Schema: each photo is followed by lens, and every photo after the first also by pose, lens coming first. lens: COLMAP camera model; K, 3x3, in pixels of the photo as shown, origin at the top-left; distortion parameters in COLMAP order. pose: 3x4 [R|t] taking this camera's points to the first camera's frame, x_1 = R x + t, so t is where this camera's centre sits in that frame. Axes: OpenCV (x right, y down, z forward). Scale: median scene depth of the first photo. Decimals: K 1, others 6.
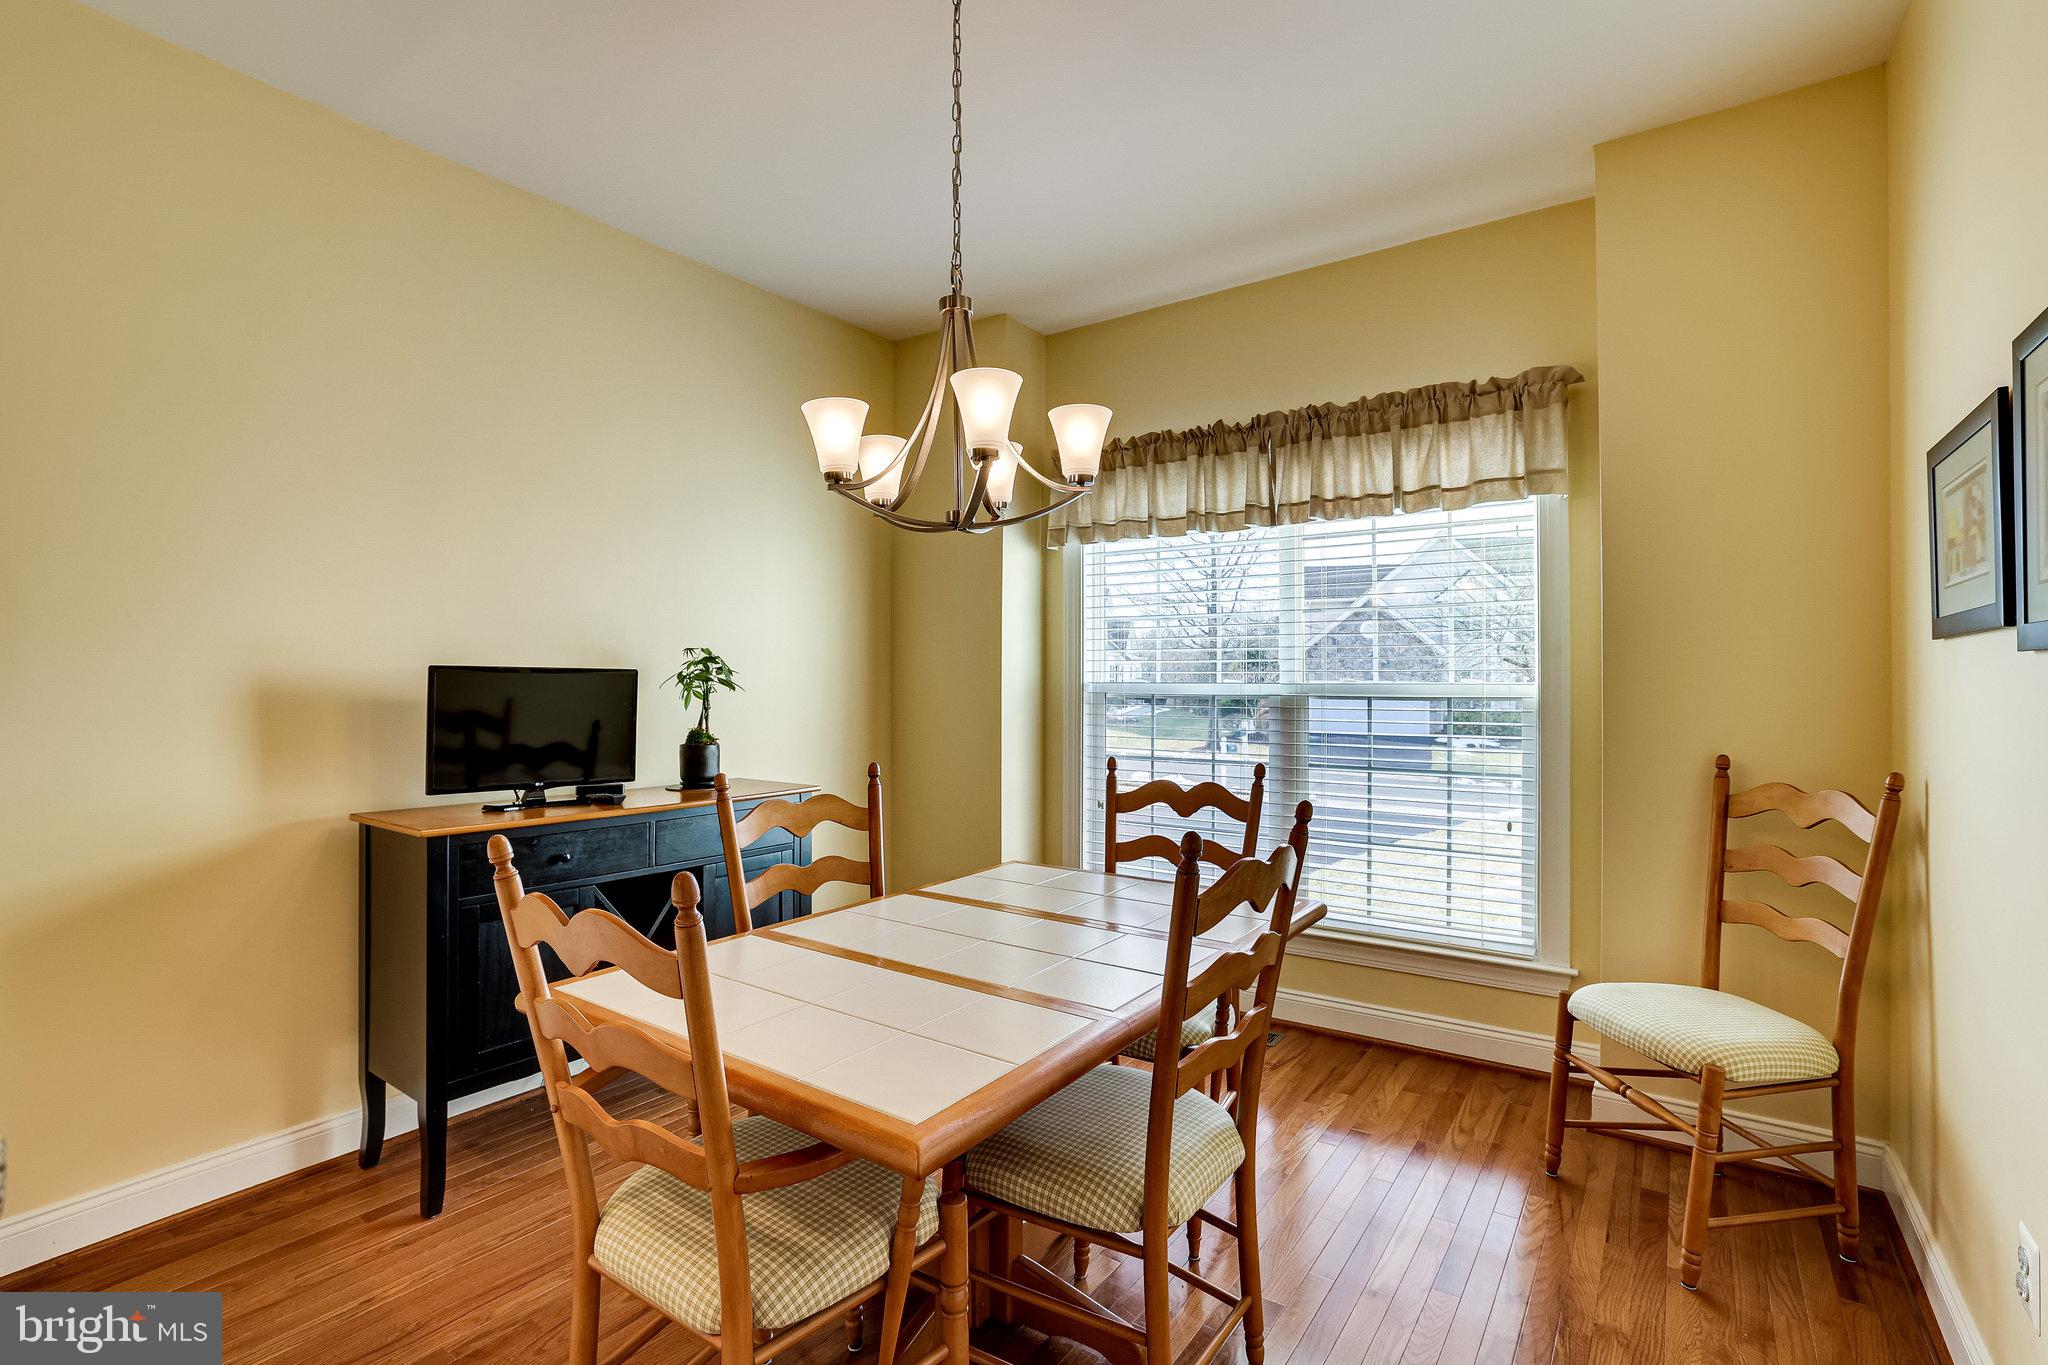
lens RADIAL K [[913.3, 0, 1013.0], [0, 913.3, 675.4], [0, 0, 1]] dist [-0.047584, 0.022064]
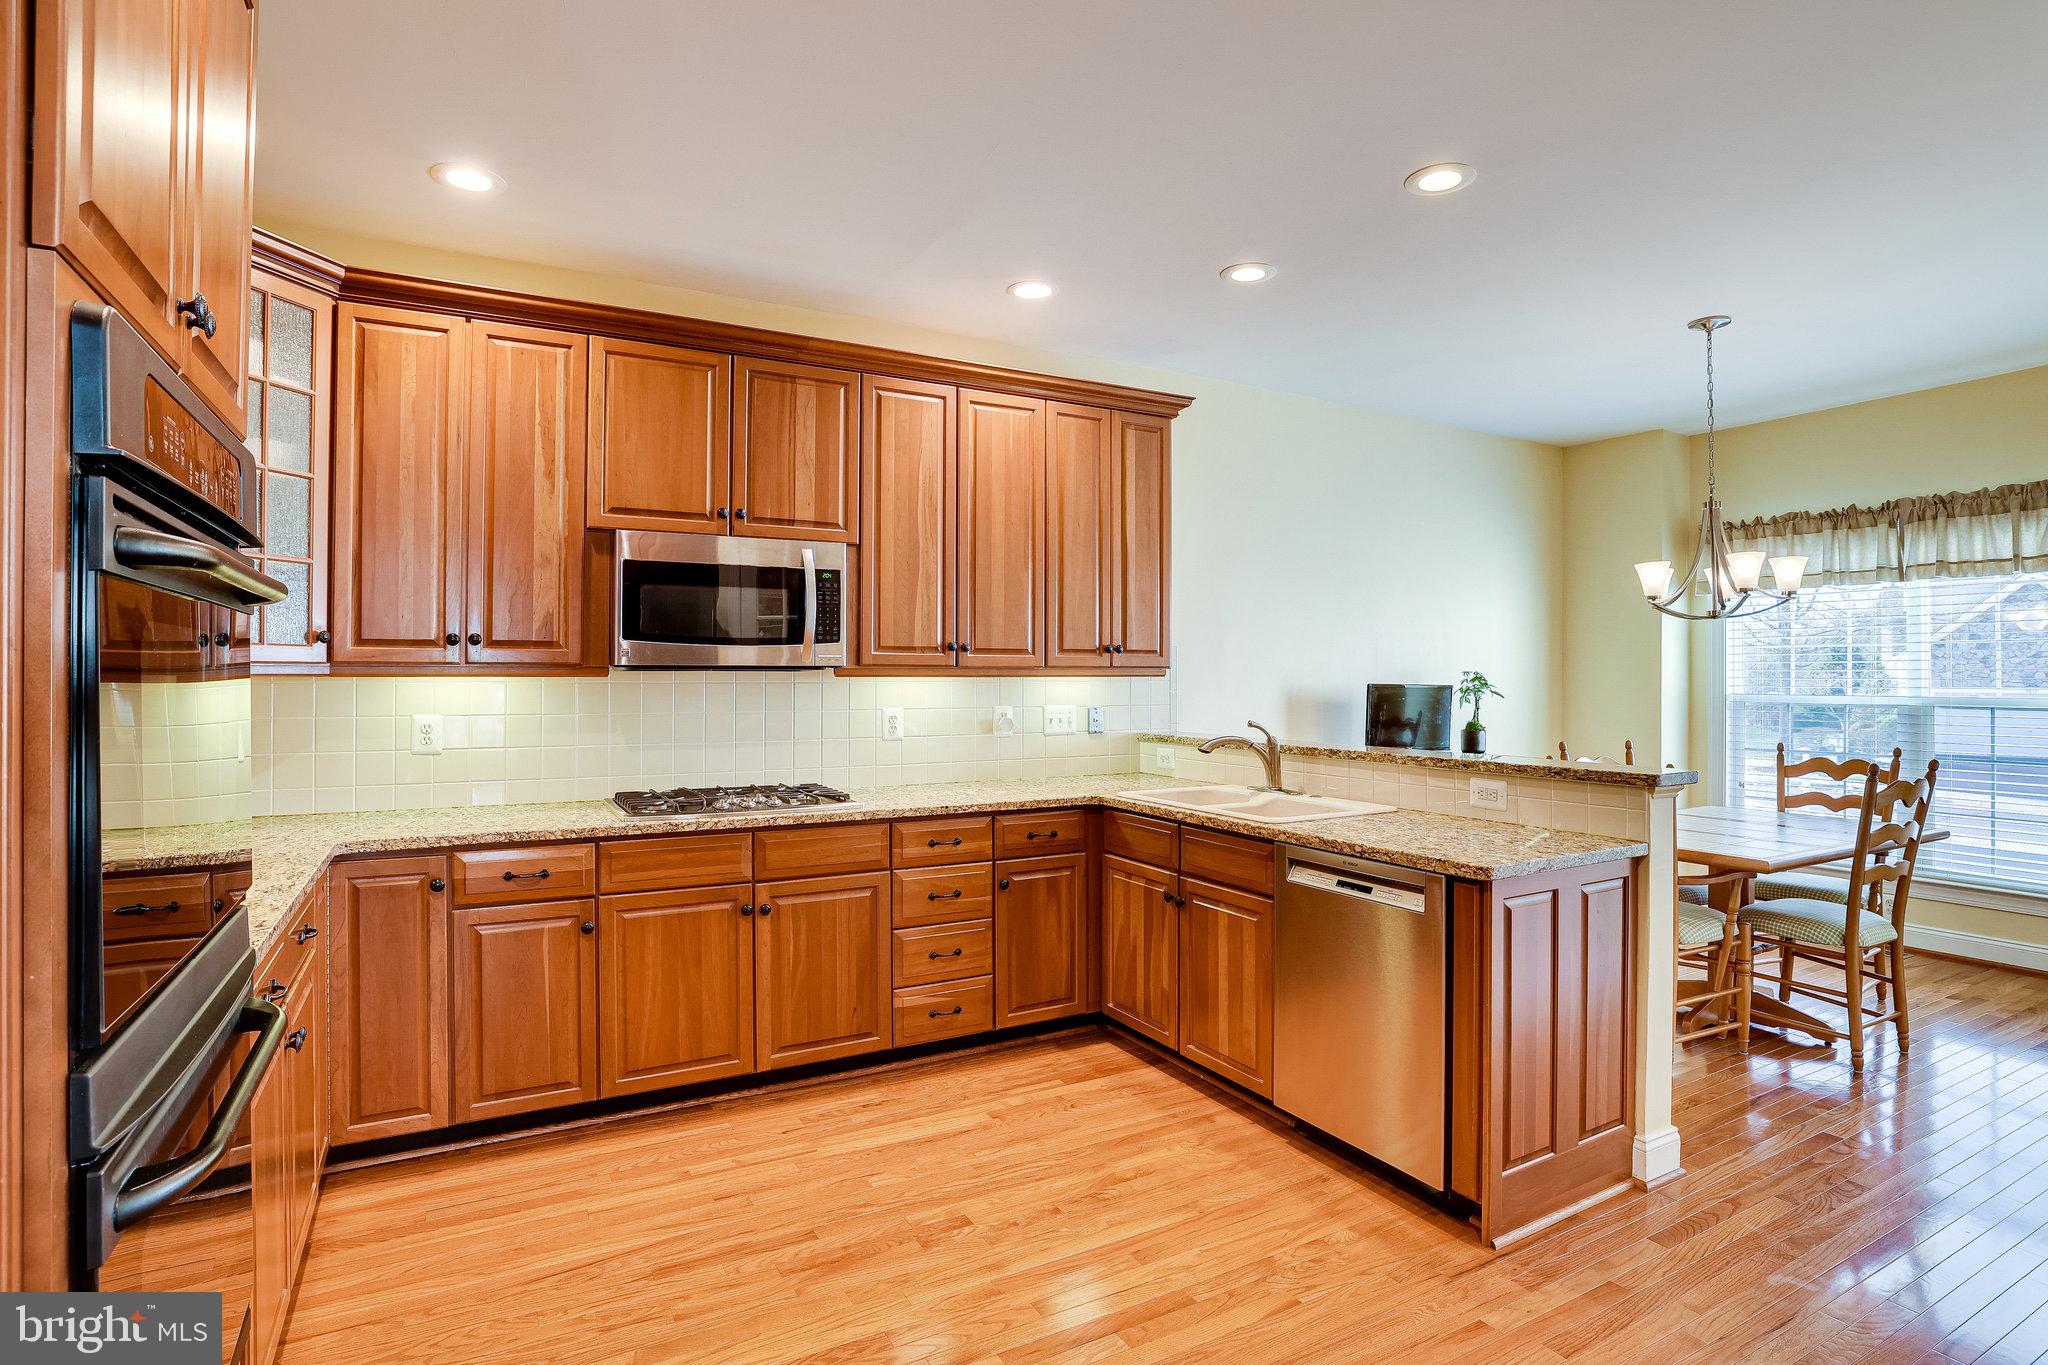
lens RADIAL K [[984.7, 0, 1039.7], [0, 984.7, 670.8], [0, 0, 1]] dist [-0.056251, 0.018501]
pose [[0.905743, -0.000028, -0.423827, -0.292847], [-0.002558, 0.999981, -0.005534, -0.019329], [0.423819, 0.006096, 0.905726, -0.878282]]
